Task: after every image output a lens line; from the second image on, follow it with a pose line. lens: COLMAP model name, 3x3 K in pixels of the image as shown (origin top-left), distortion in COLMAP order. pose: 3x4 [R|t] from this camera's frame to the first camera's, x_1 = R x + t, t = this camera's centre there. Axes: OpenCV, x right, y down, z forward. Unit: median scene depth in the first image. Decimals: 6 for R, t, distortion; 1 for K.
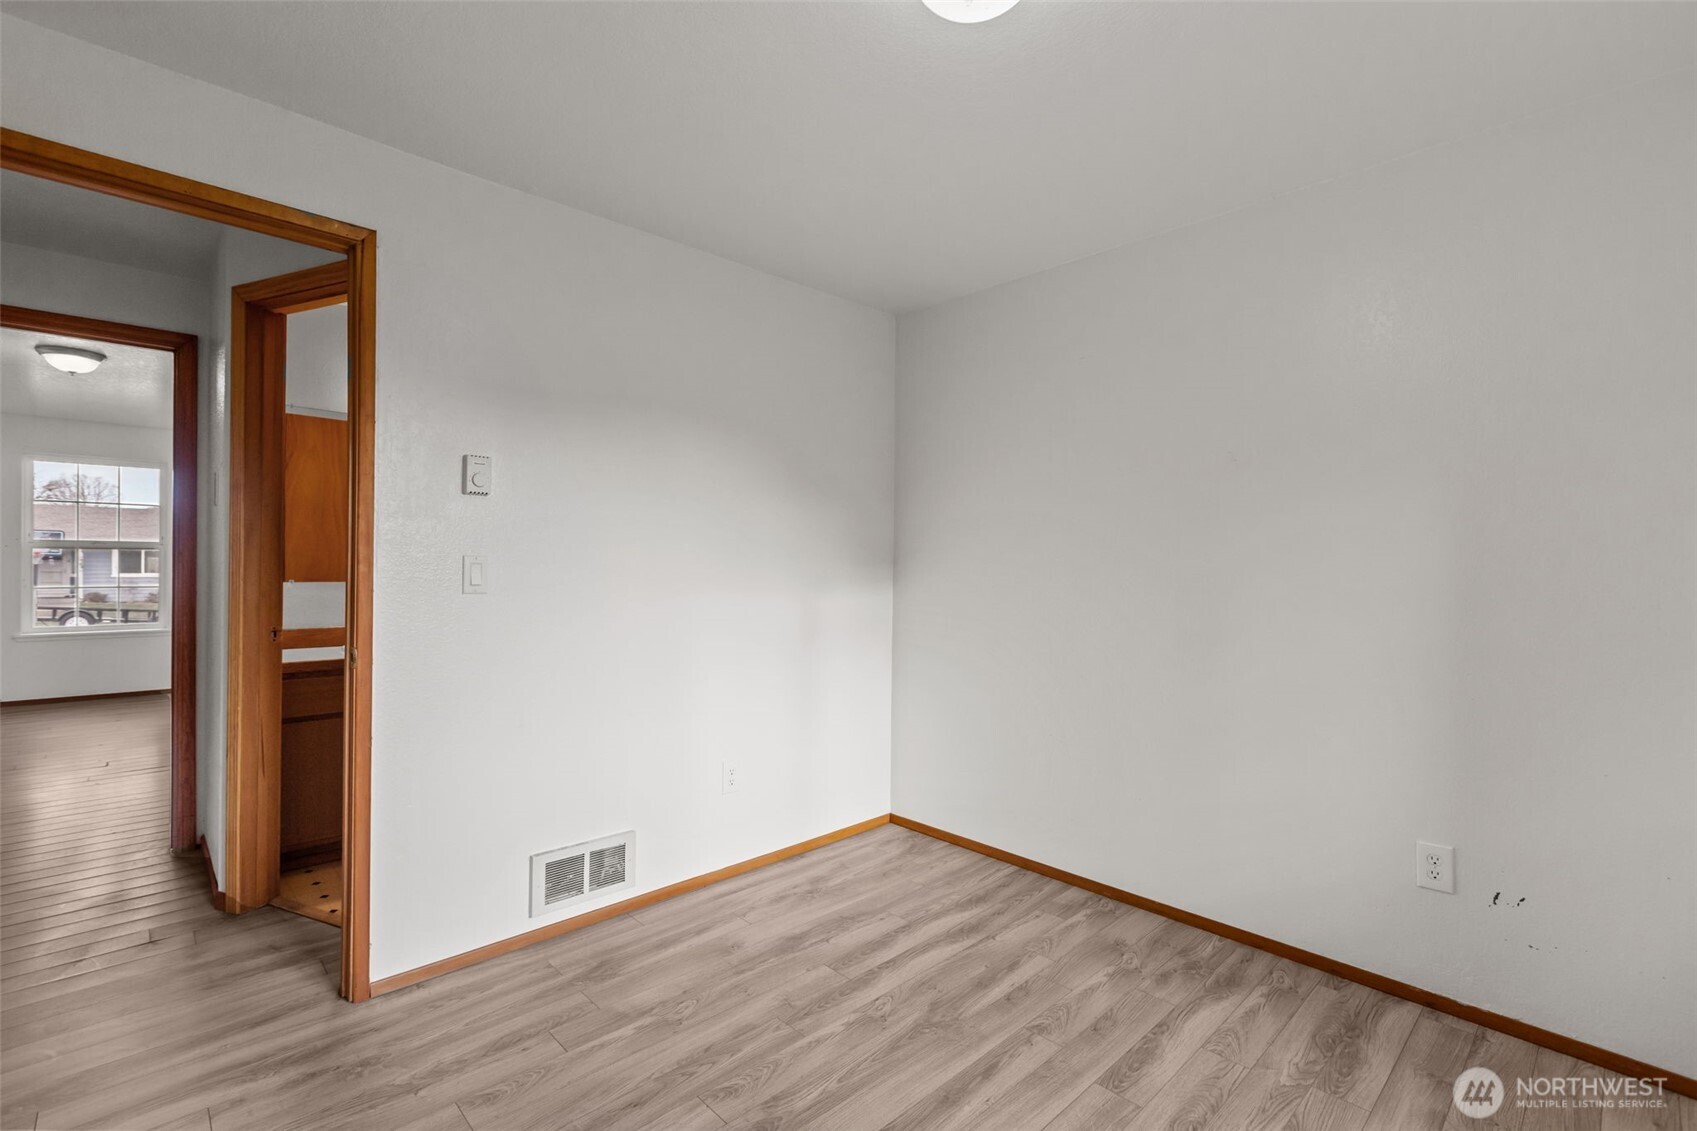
lens RADIAL K [[761.0, 0, 850.8], [0, 761.0, 568.6], [0, 0, 1]] dist [0.006673, -0.003378]
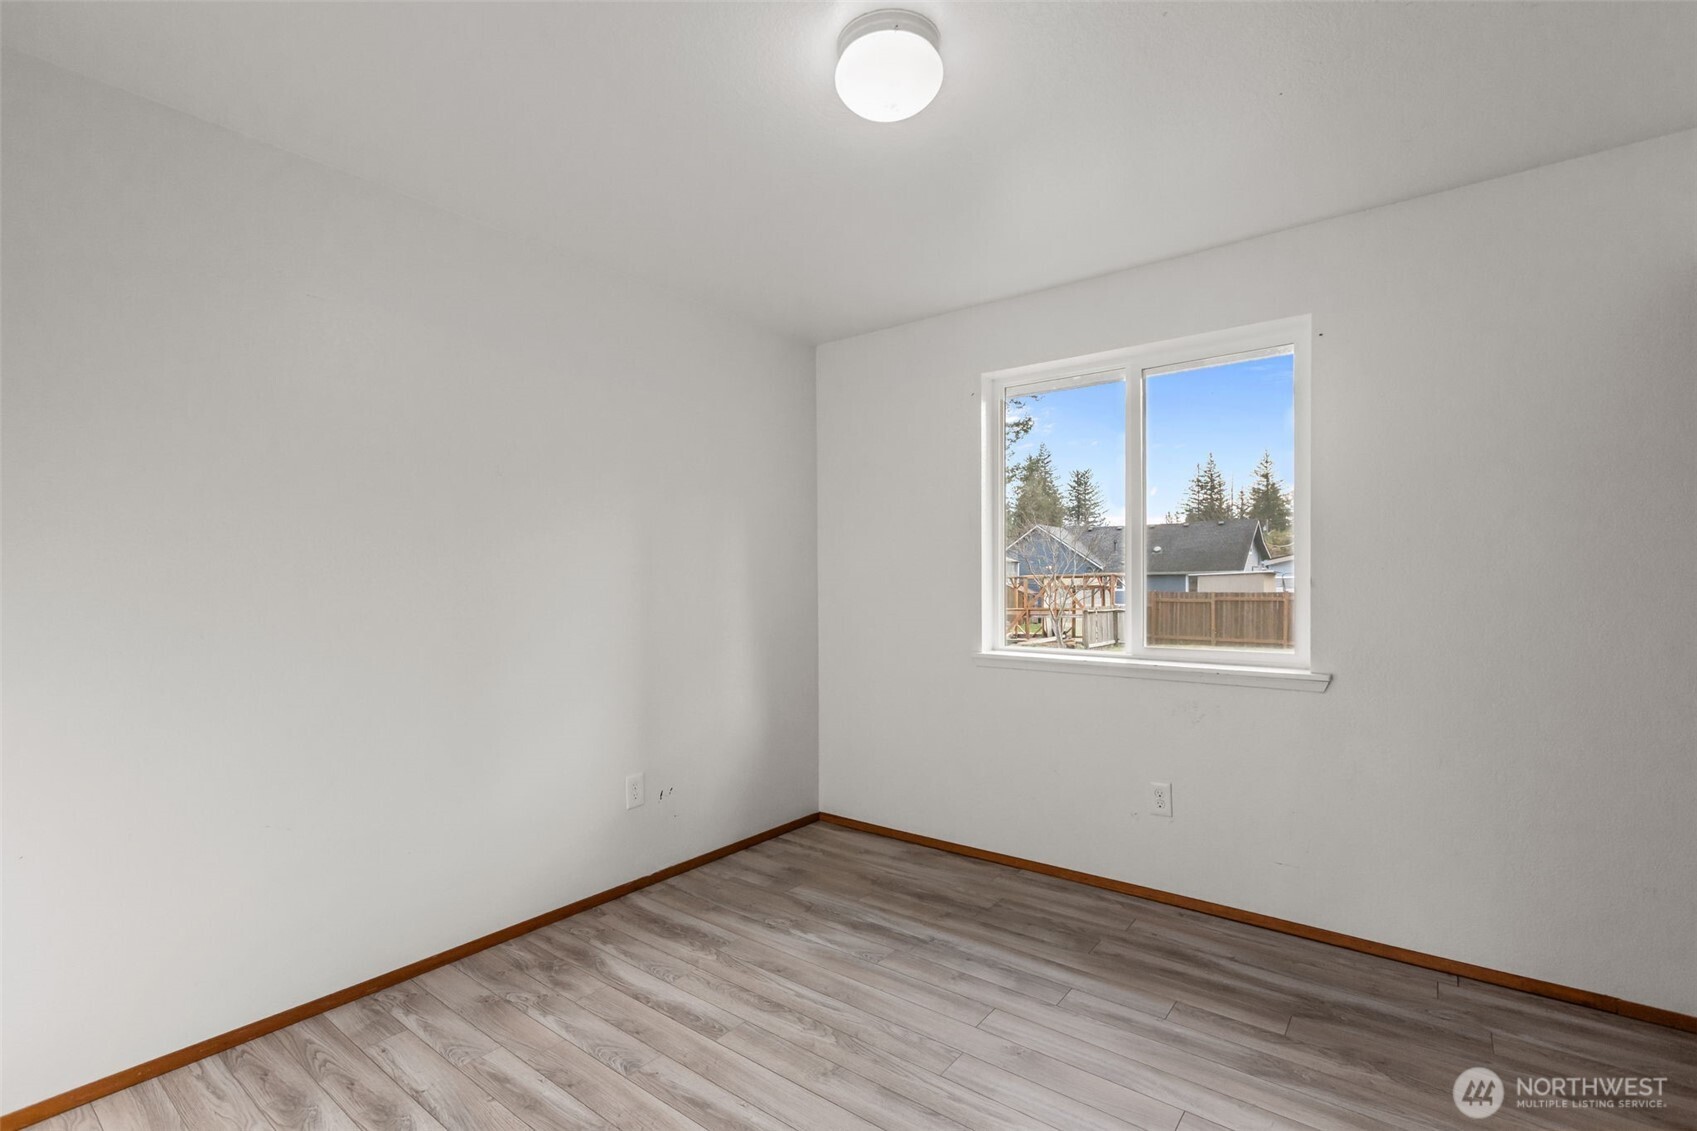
lens RADIAL K [[761.0, 0, 833.4], [0, 761.0, 562.6], [0, 0, 1]] dist [0.006673, -0.003378]
pose [[-0.147891, 0.020136, 0.988799, -0.587443], [-0.001431, 0.999787, -0.020573, -0.004279], [-0.989003, -0.004458, -0.147831, 0.706867]]
